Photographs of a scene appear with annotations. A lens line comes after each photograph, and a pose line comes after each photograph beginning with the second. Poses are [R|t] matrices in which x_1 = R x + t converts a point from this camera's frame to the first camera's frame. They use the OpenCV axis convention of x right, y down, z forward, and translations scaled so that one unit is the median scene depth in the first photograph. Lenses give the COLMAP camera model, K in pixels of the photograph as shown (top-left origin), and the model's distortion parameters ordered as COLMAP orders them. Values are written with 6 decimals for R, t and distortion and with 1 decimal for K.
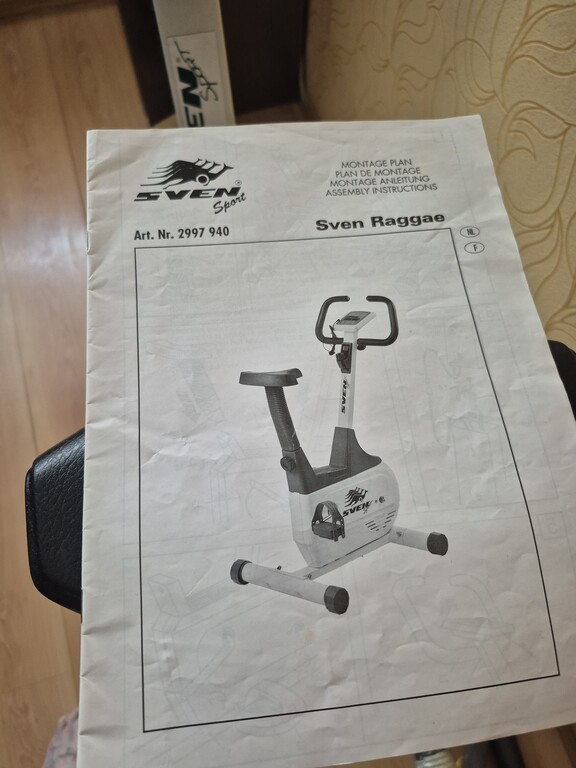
lens RADIAL K [[540.6, 0, 284.5], [0, 540.6, 383.7], [0, 0, 1]] dist [-0.004653, -0.003661]
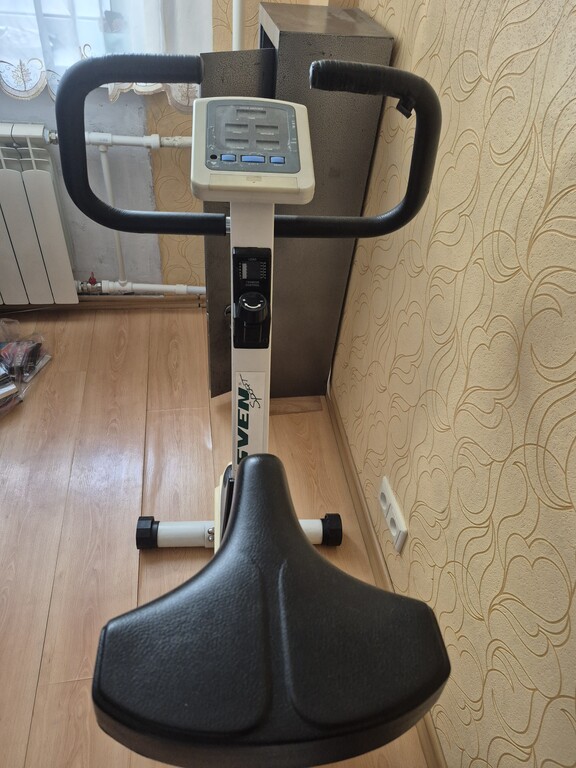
lens RADIAL K [[517.5, 0, 288.4], [0, 517.5, 397.0], [0, 0, 1]] dist [0.136165, -0.192381]
pose [[0.987118, 0.146969, -0.063227, 0.040161], [-0.159949, 0.897341, -0.411333, 0.036938], [-0.003717, 0.416148, 0.909289, -0.317959]]
